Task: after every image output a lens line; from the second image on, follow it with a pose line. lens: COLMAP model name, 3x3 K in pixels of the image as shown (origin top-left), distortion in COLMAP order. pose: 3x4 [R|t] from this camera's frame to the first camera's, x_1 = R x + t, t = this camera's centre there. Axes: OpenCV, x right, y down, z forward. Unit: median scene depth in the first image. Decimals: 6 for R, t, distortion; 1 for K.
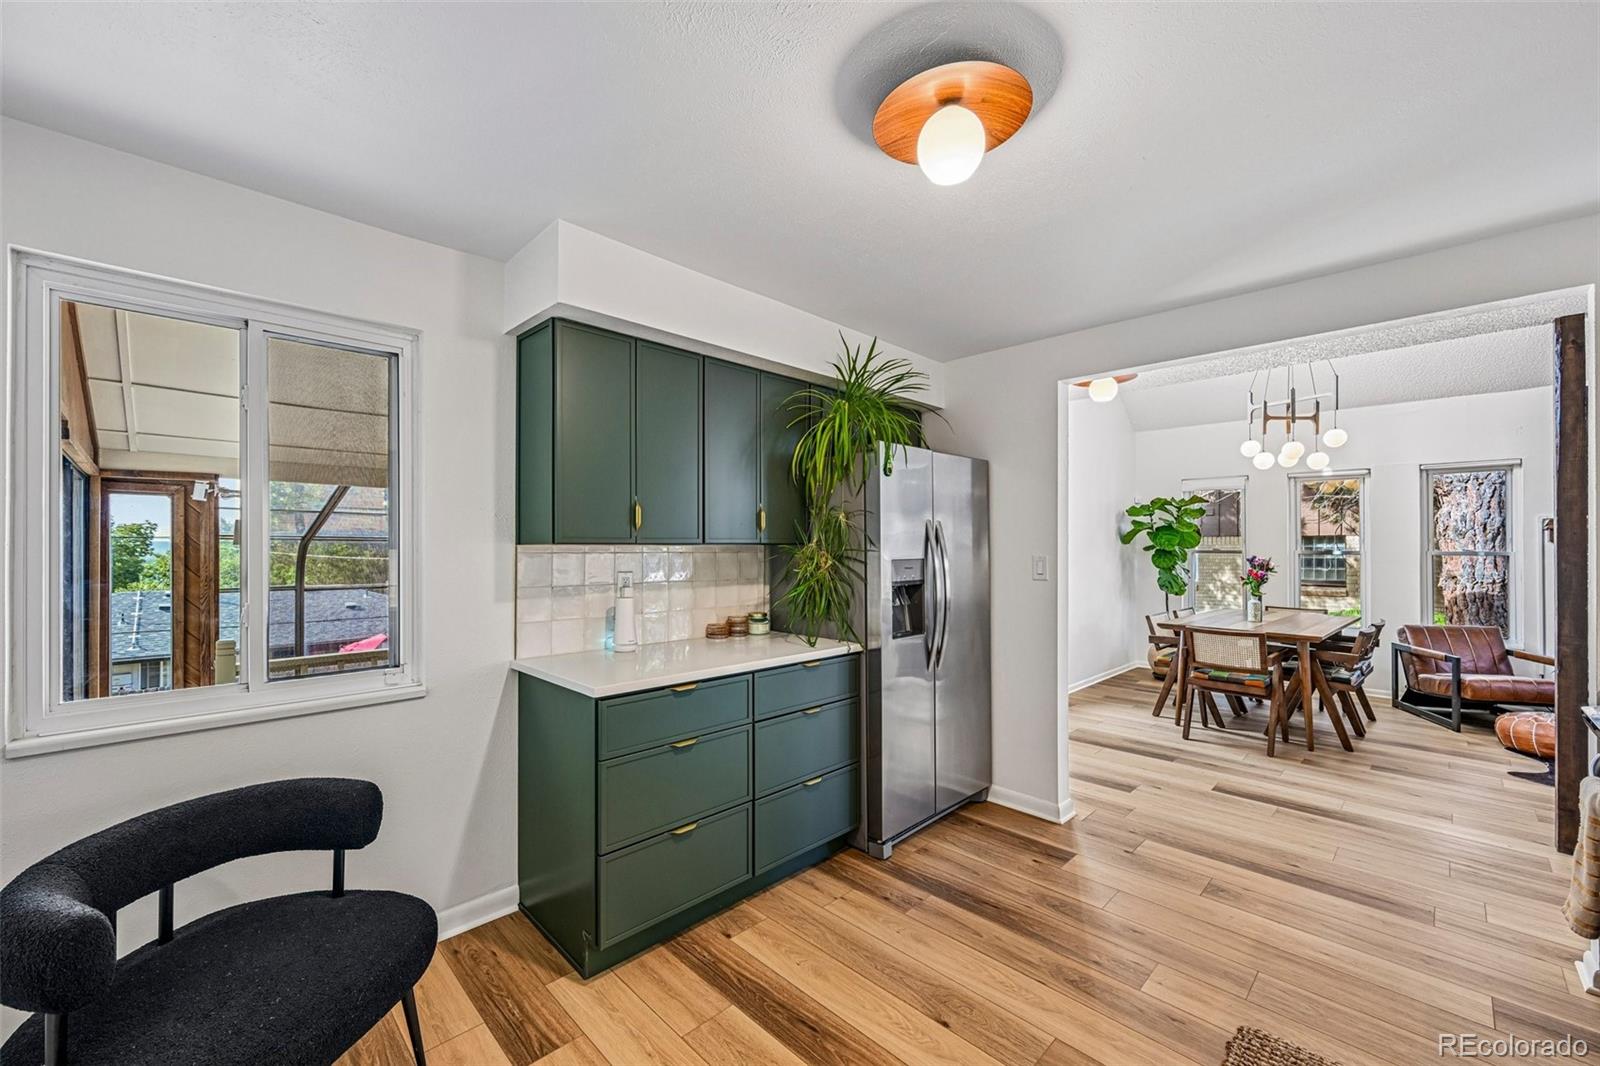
lens RADIAL K [[640.1, 0, 806.3], [0, 640.1, 538.6], [0, 0, 1]] dist [0.000793, -0.000444]
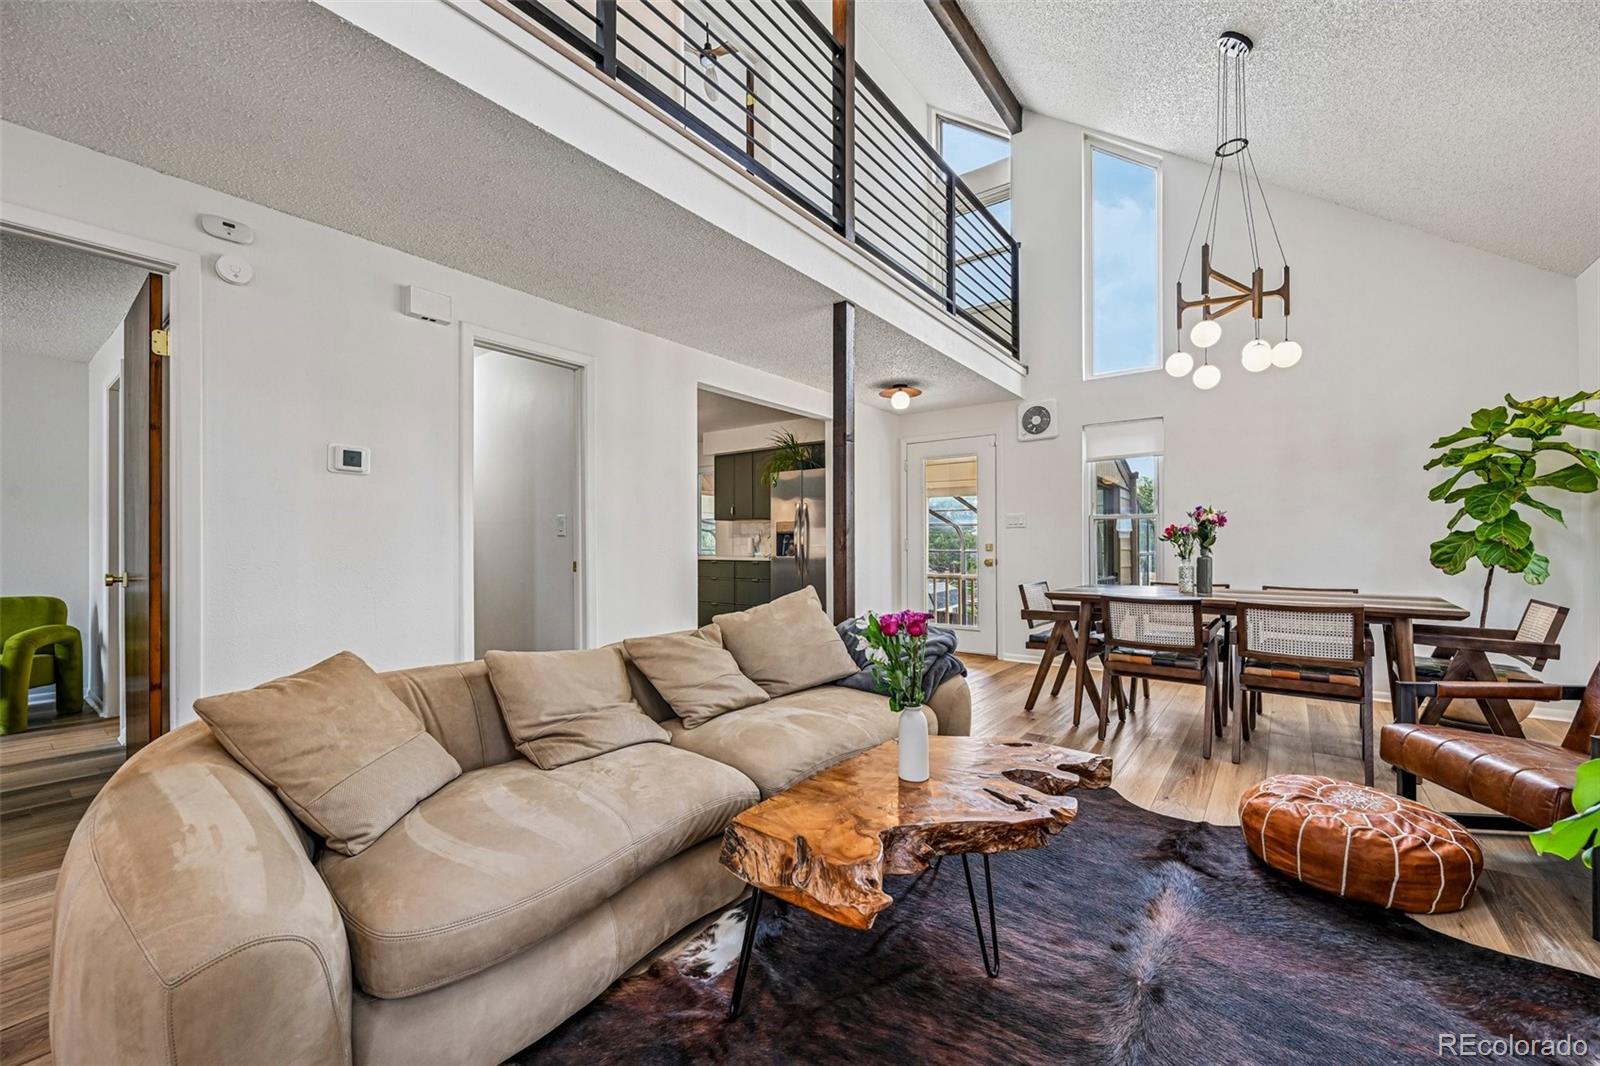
lens RADIAL K [[640.1, 0, 803.7], [0, 640.1, 541.8], [0, 0, 1]] dist [0.000793, -0.000444]
pose [[0.145102, -0.007968, -0.989385, 1.380807], [0.013951, 0.999885, -0.006006, 0.066730], [0.989318, -0.012931, 0.145197, 0.425955]]
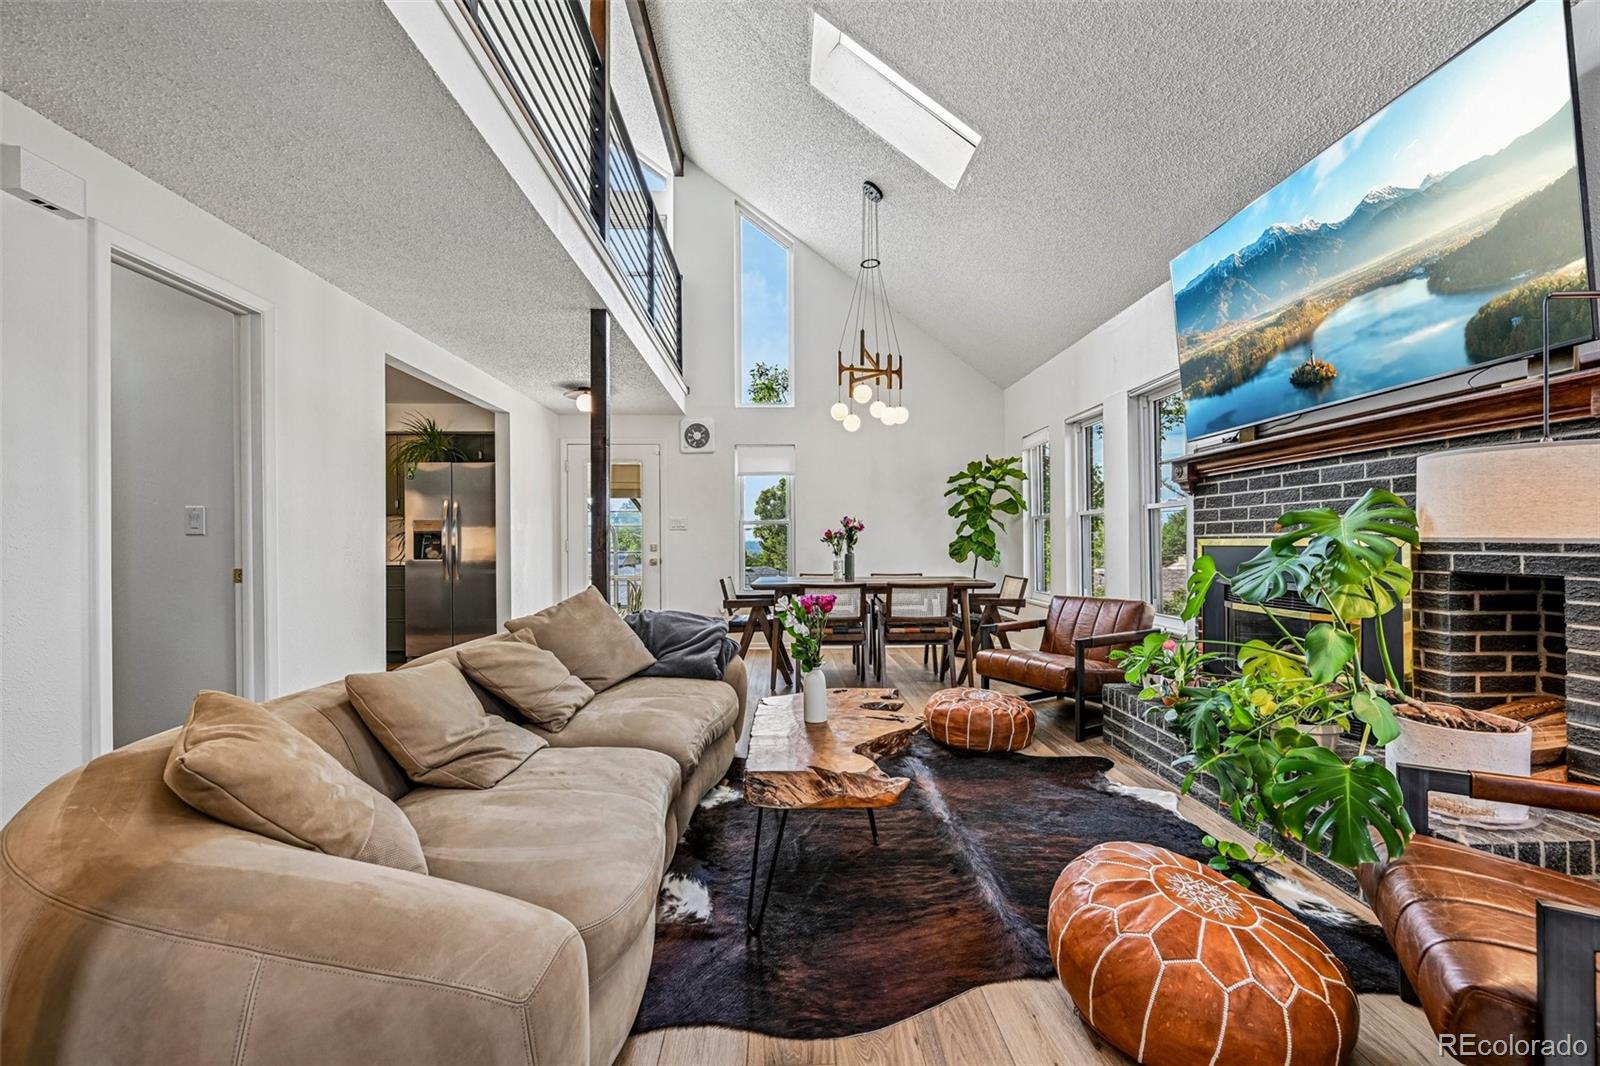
lens RADIAL K [[640.1, 0, 805.7], [0, 640.1, 542.9], [0, 0, 1]] dist [0.000793, -0.000444]
pose [[0.738421, -0.008907, -0.674281, 1.349362], [0.016063, 0.999861, 0.004383, 0.063982], [0.674149, -0.014067, 0.738462, 0.190892]]
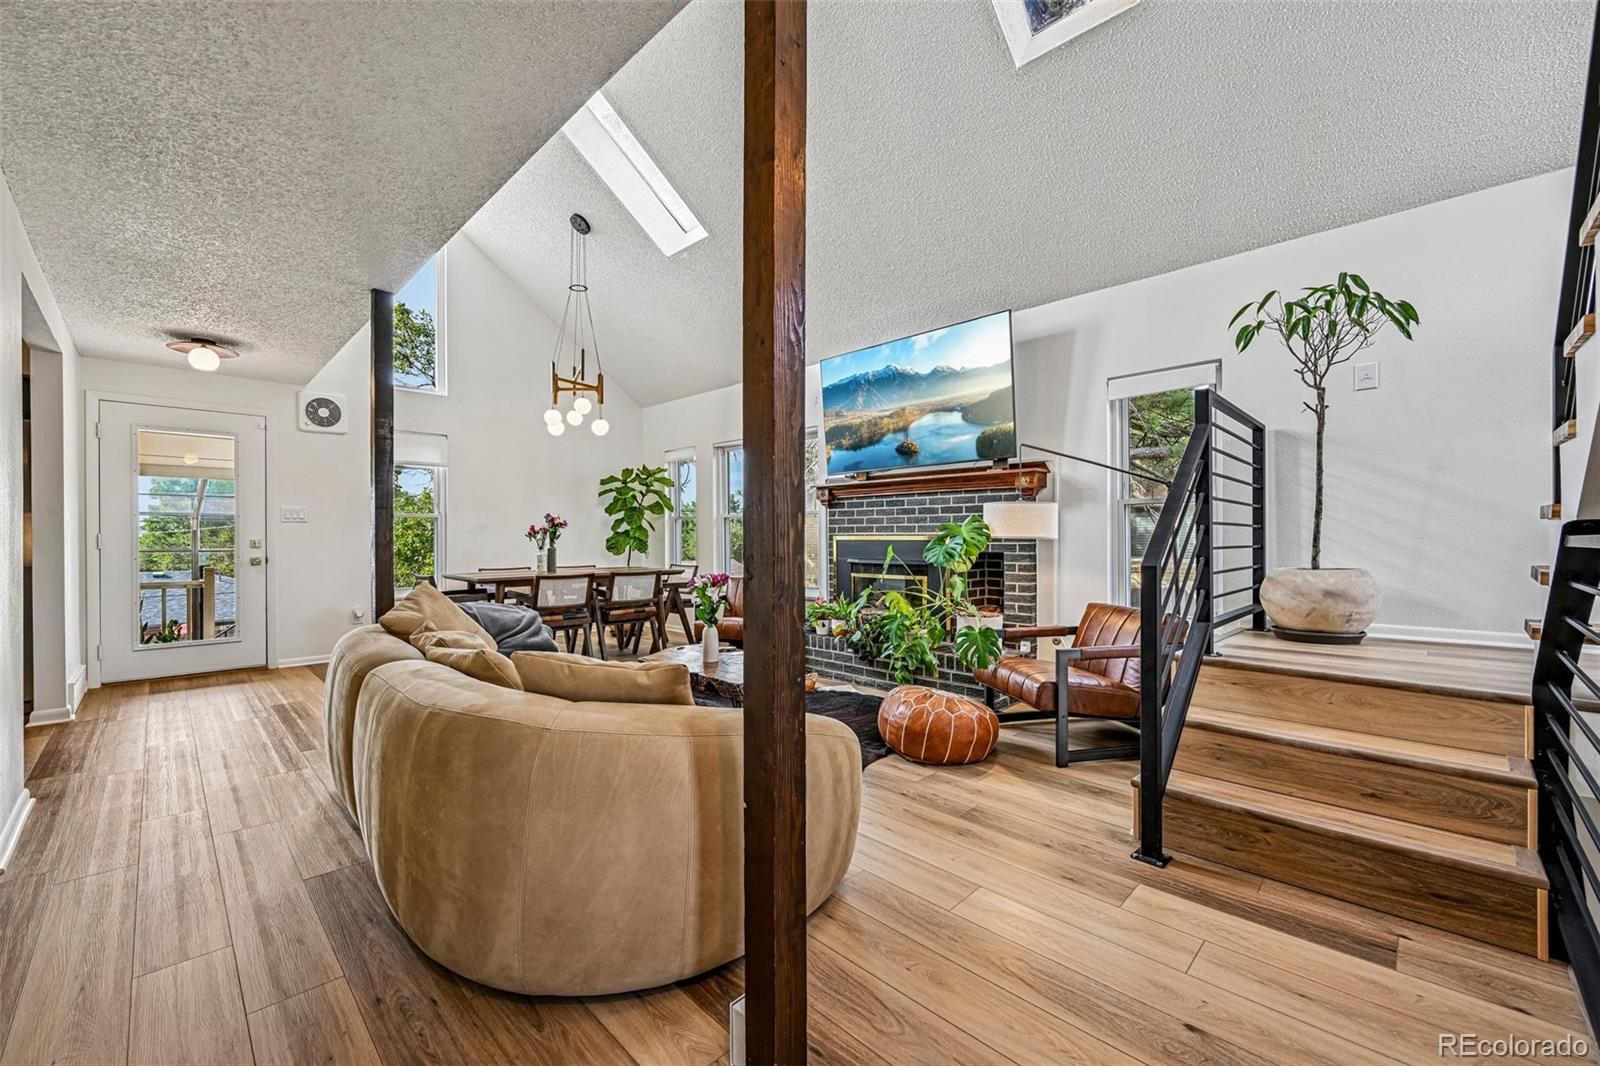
lens RADIAL K [[640.1, 0, 805.2], [0, 640.1, 536.7], [0, 0, 1]] dist [0.000793, -0.000444]
pose [[0.999902, -0.007642, 0.011704, 1.134652], [0.007527, 0.999923, 0.009888, 0.059637], [-0.011779, -0.009799, 0.999883, -0.119814]]
